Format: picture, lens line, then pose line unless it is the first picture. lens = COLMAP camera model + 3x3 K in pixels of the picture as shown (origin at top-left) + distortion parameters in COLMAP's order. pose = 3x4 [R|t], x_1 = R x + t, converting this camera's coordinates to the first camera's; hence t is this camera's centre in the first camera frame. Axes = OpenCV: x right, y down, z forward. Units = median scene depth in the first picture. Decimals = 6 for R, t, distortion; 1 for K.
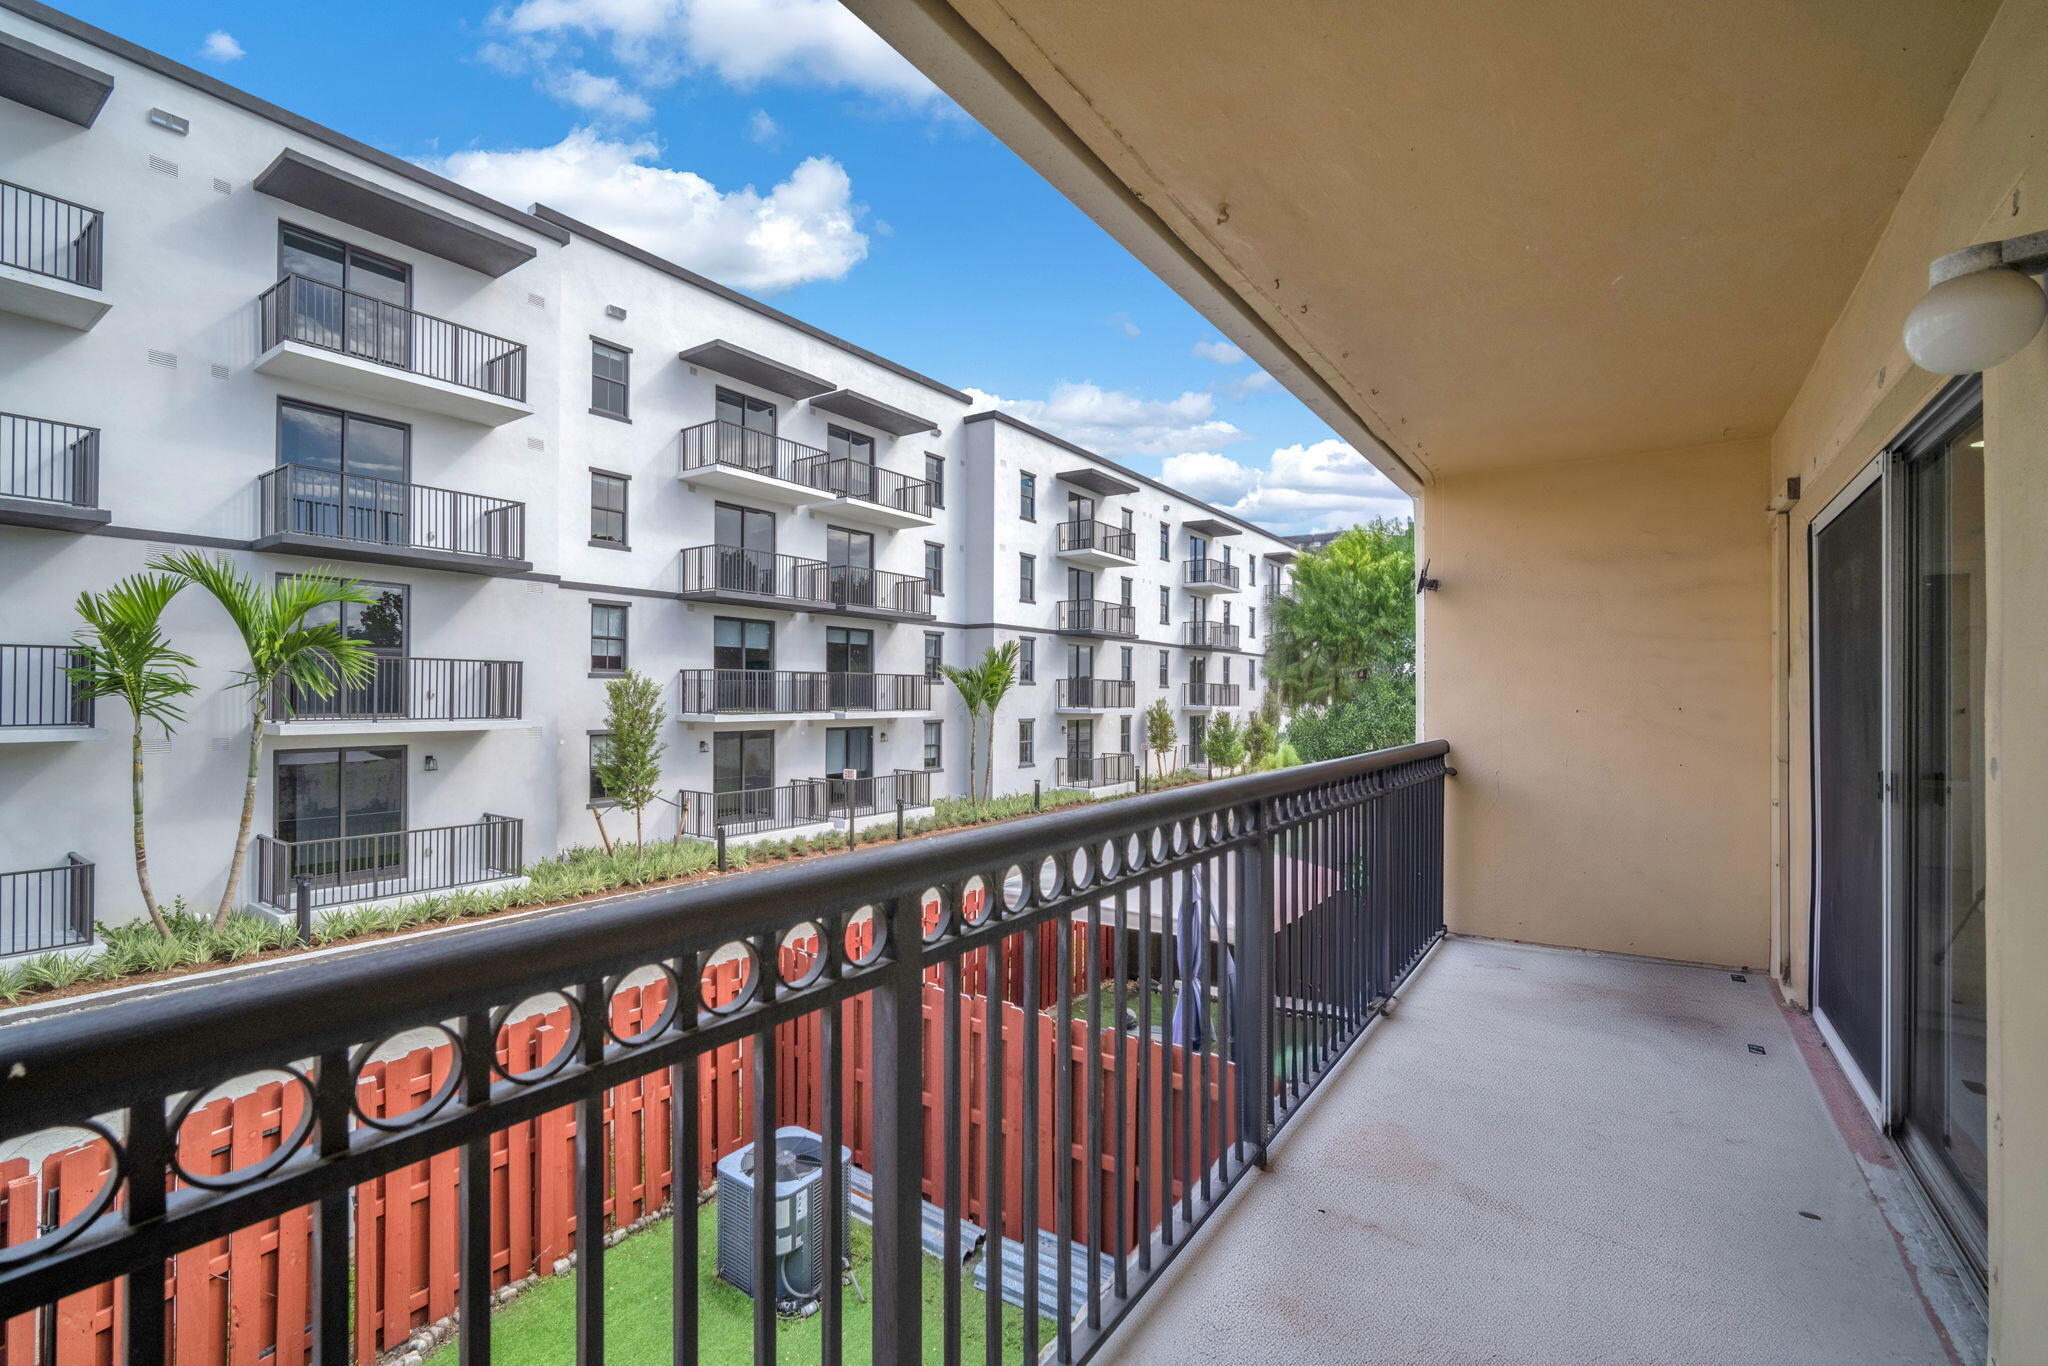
lens RADIAL K [[888.6, 0, 1023.4], [0, 888.6, 692.7], [0, 0, 1]] dist [-0.010589, 0.003127]
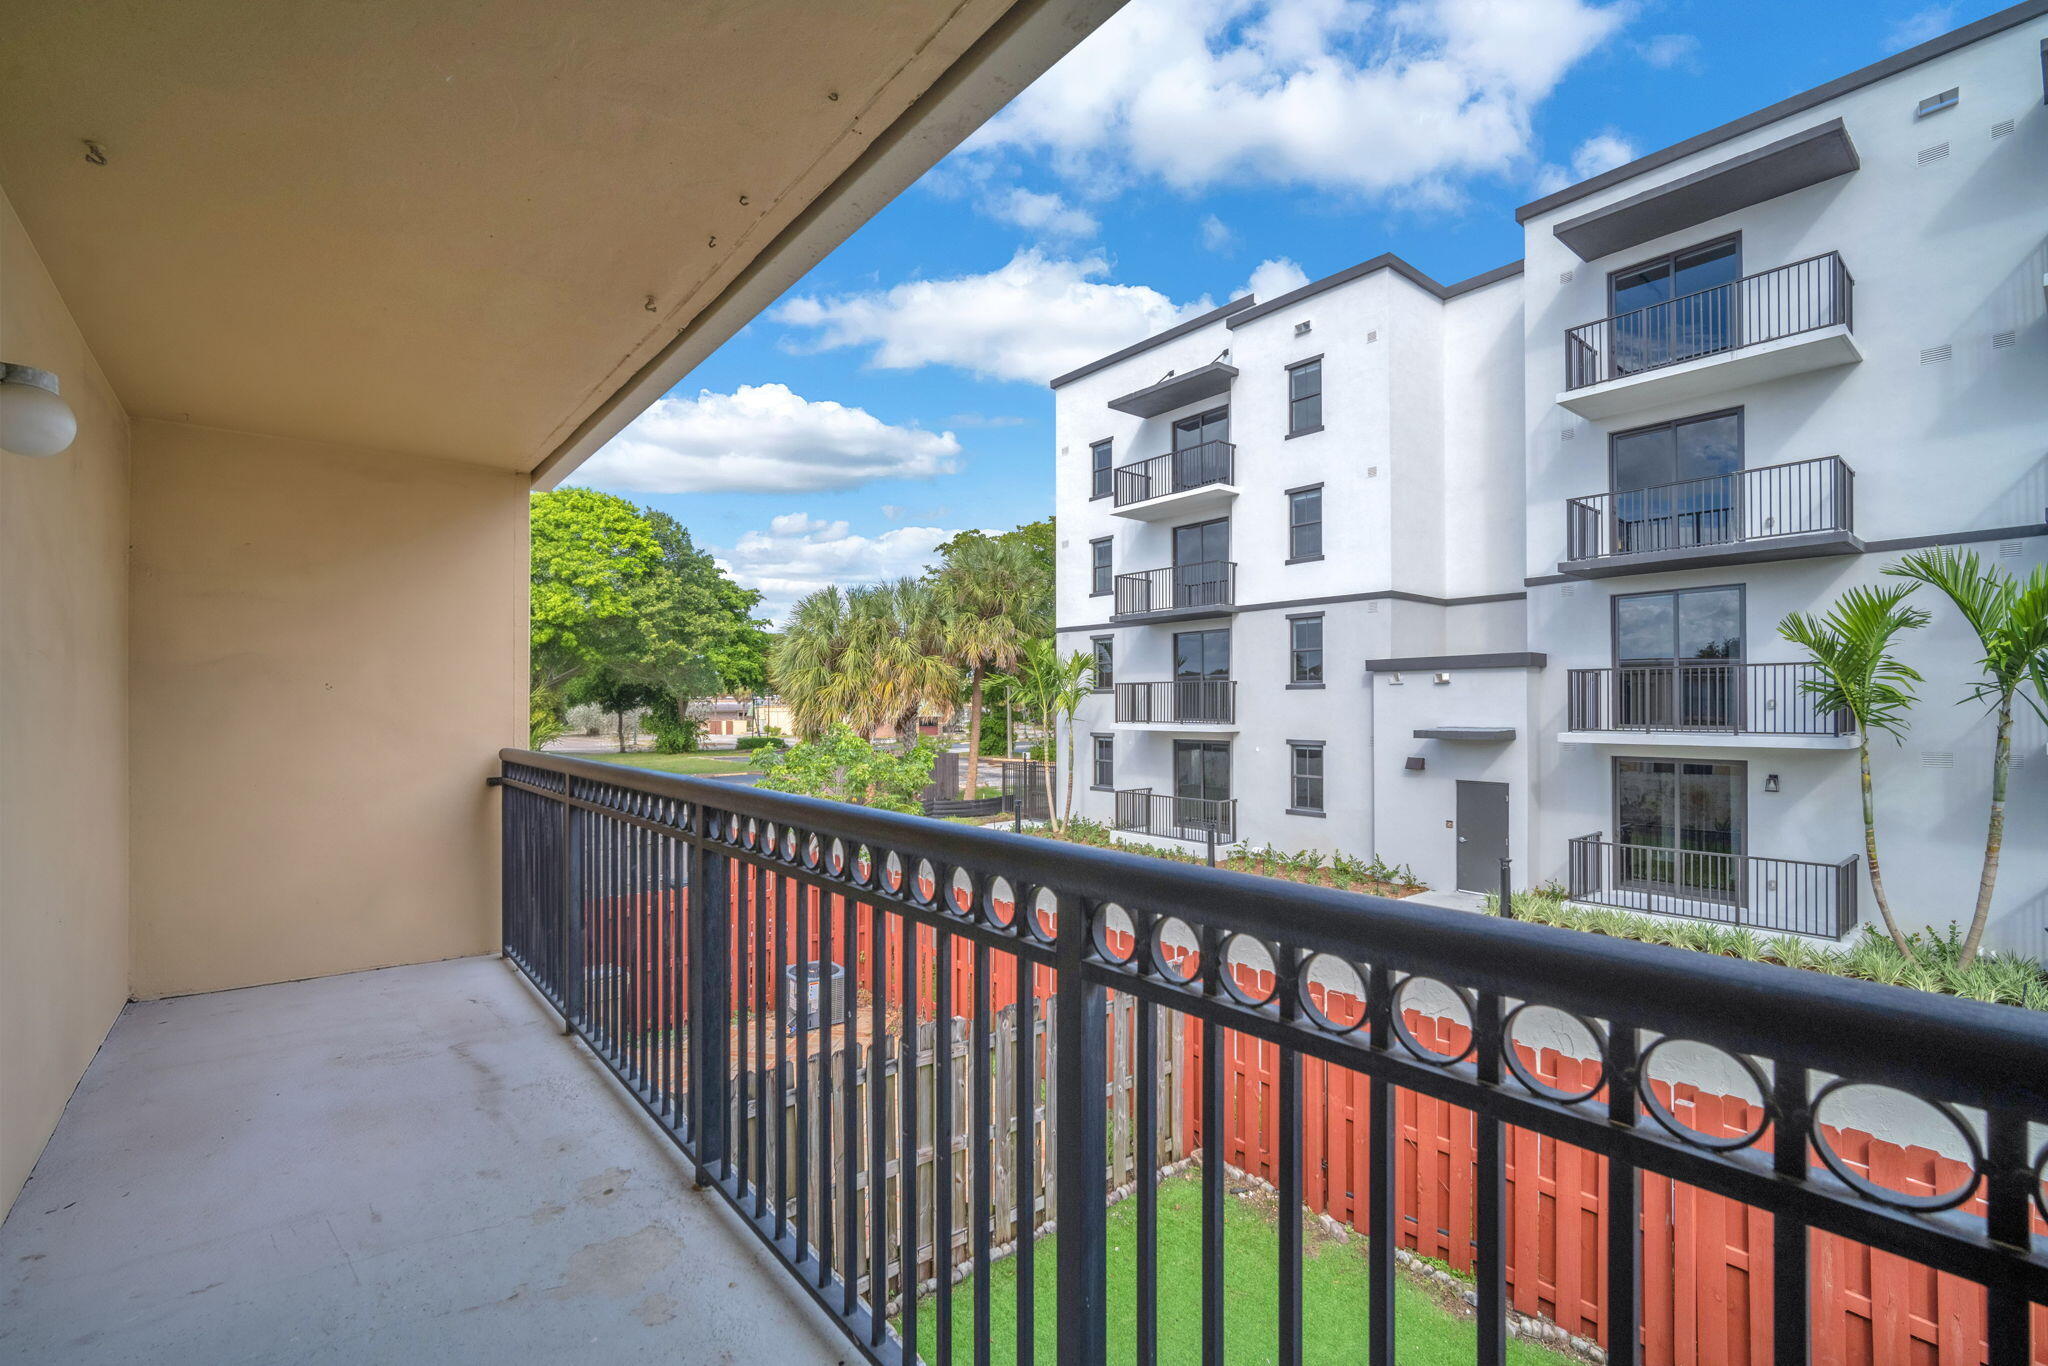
lens RADIAL K [[888.6, 0, 1008.8], [0, 888.6, 698.0], [0, 0, 1]] dist [-0.010589, 0.003127]
pose [[-0.284530, -0.010528, -0.958609, 0.161683], [0.002744, 0.999927, -0.011796, 0.001346], [0.958663, -0.005986, -0.284480, 0.225798]]
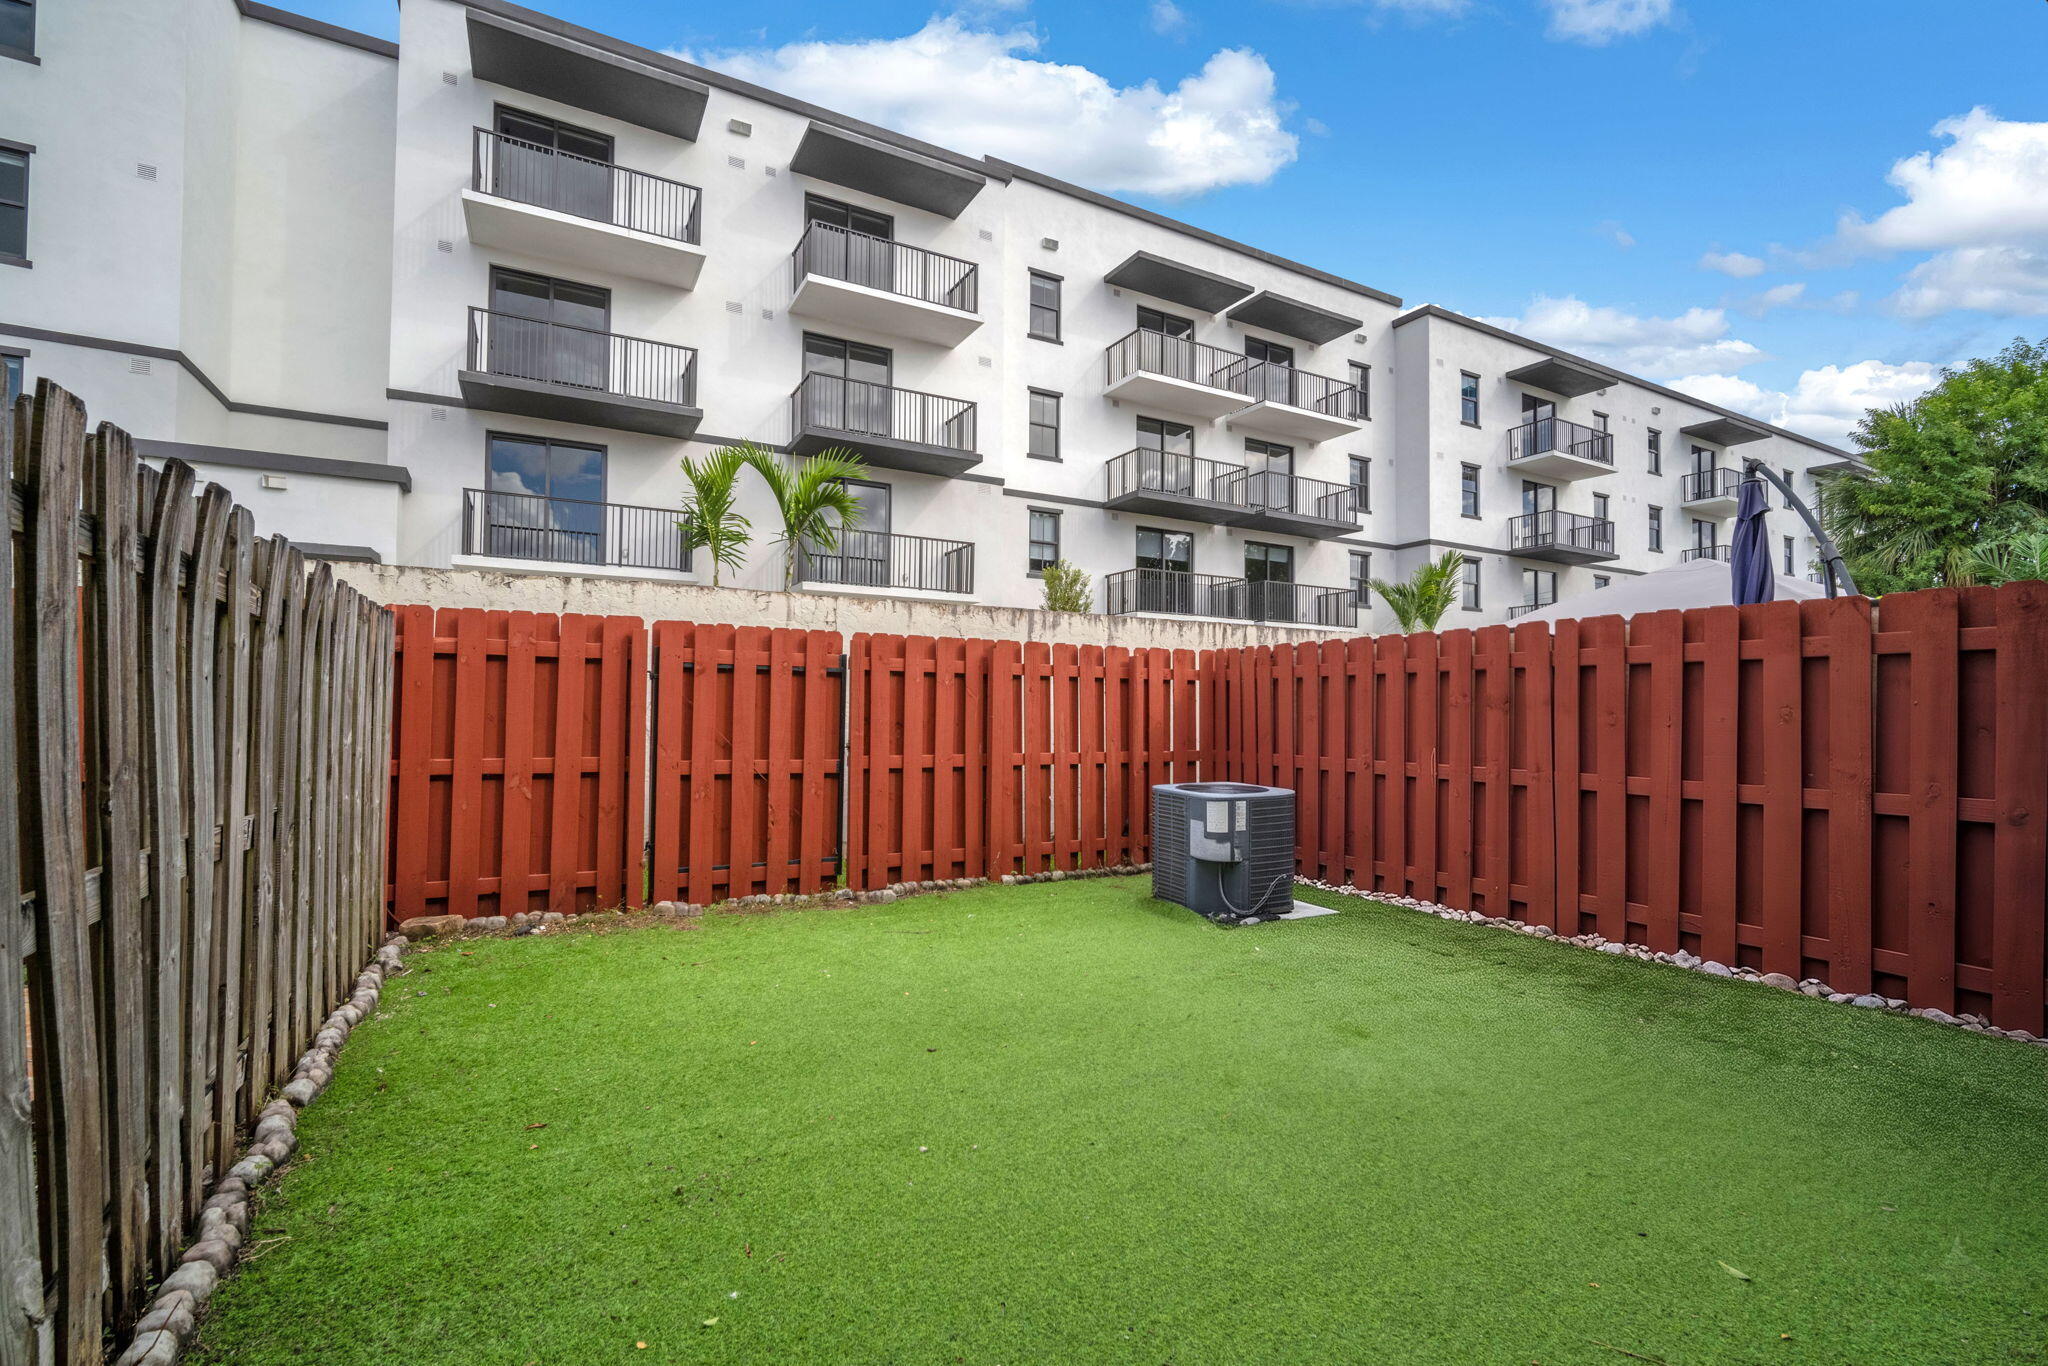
lens RADIAL K [[888.6, 0, 1022.8], [0, 888.6, 690.9], [0, 0, 1]] dist [-0.010589, 0.003127]
pose [[0.896887, -0.009091, -0.442167, -0.012810], [-0.002414, 0.999673, -0.025450, 0.164668], [0.442254, 0.023893, 0.896571, 0.019083]]
